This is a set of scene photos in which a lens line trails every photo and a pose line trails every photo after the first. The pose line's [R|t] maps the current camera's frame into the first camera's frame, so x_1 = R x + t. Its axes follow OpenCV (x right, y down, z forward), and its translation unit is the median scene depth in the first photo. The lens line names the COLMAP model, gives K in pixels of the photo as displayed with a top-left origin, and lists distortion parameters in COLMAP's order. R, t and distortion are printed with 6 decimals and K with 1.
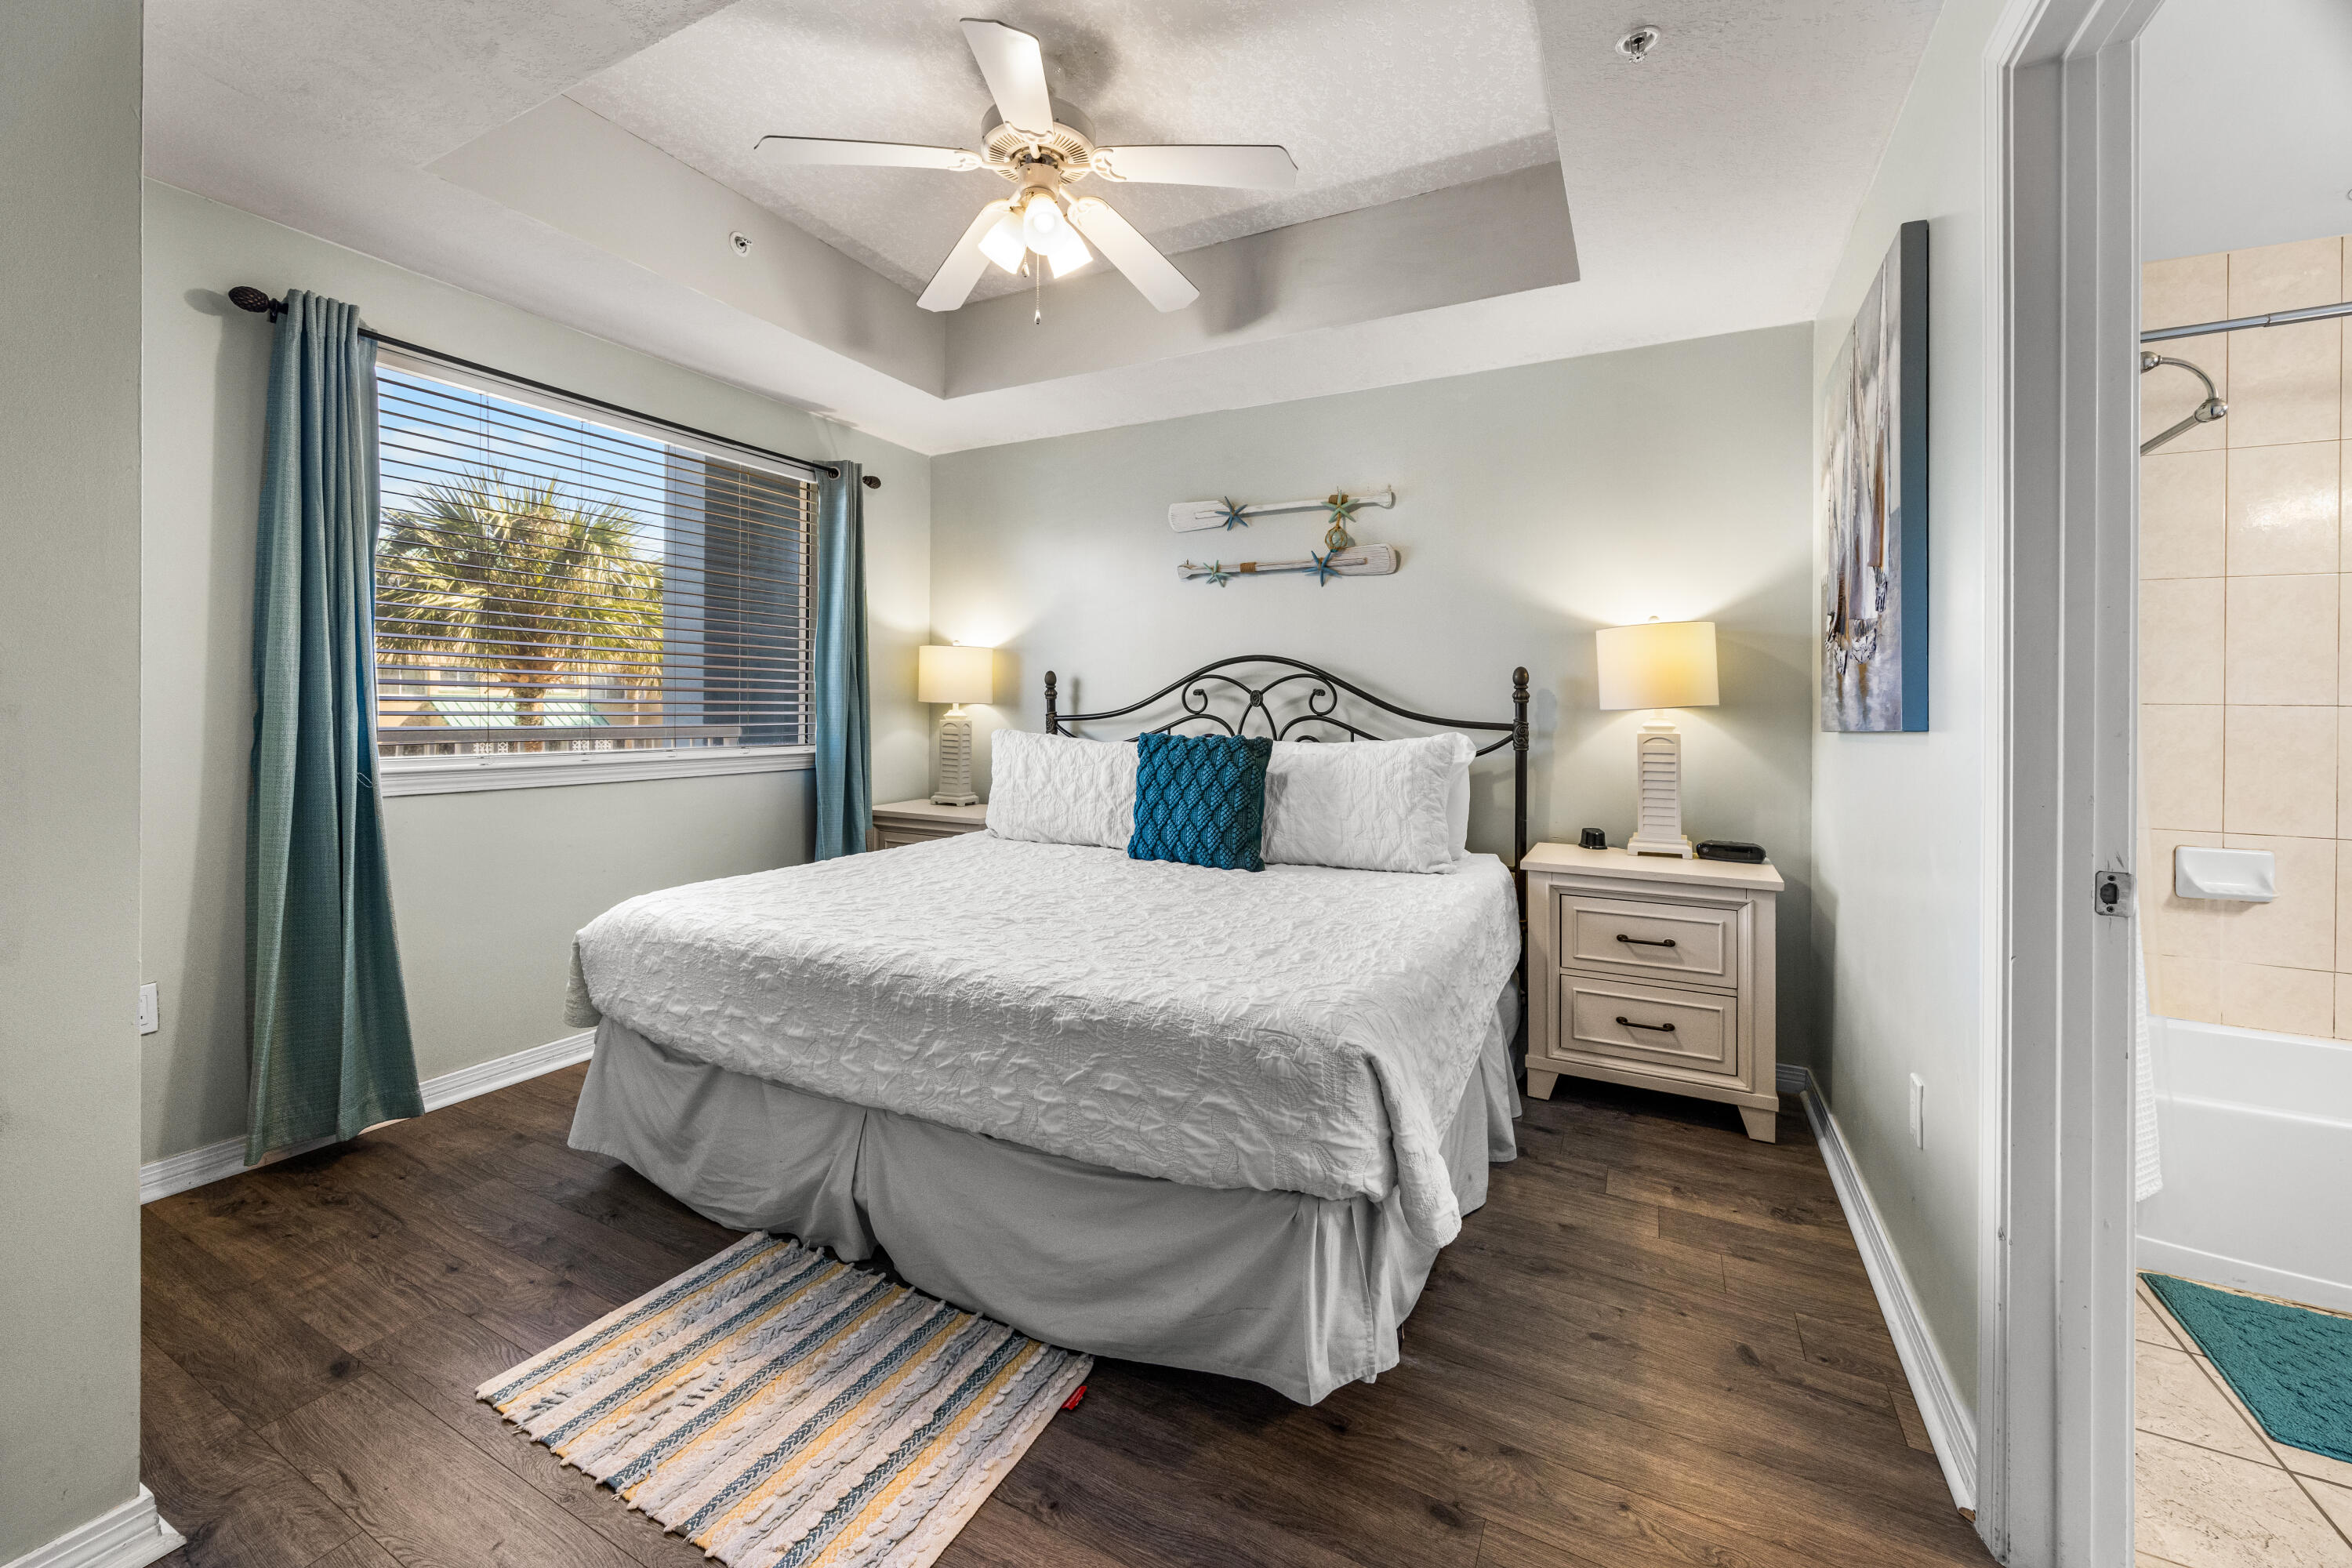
lens RADIAL K [[935.5, 0, 1151.9], [0, 935.5, 709.5], [0, 0, 1]] dist [-0.004636, -0.000176]
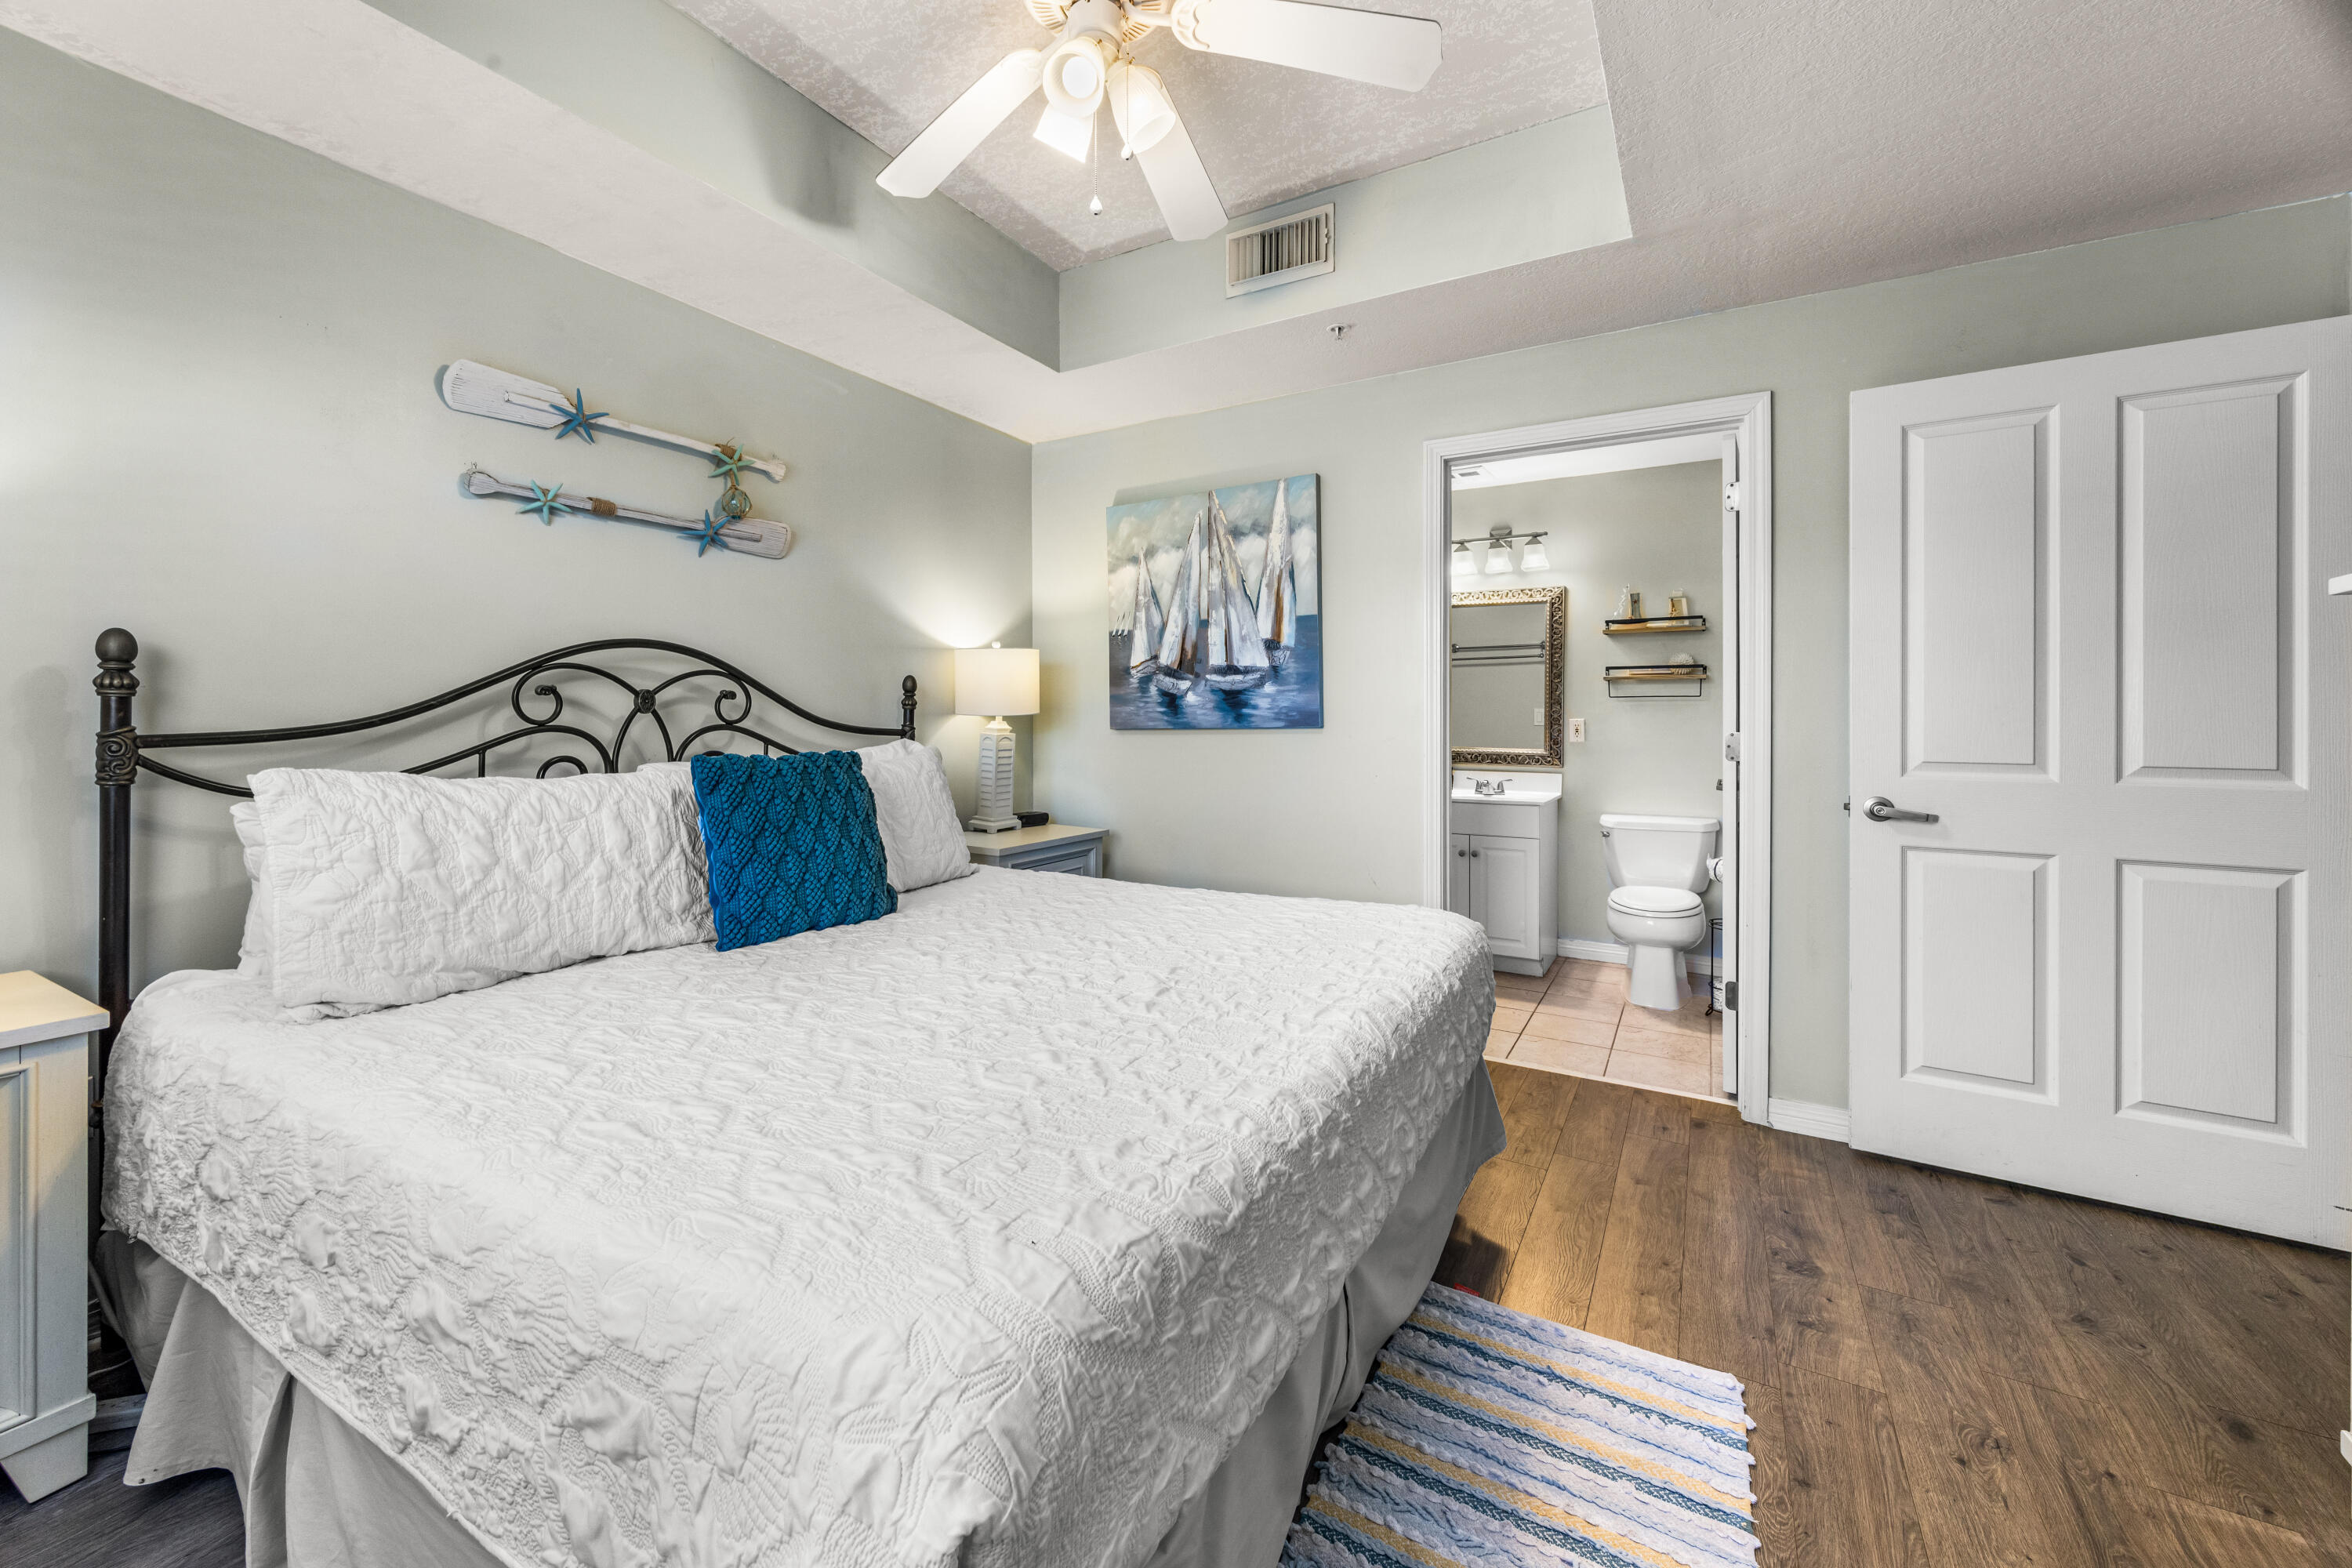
lens RADIAL K [[935.5, 0, 1154.1], [0, 935.5, 714.4], [0, 0, 1]] dist [-0.004636, -0.000176]
pose [[0.042930, -0.004064, 0.999070, -0.584759], [-0.000412, 0.999992, 0.004085, -0.005428], [-0.999078, -0.000587, 0.042928, 0.608573]]
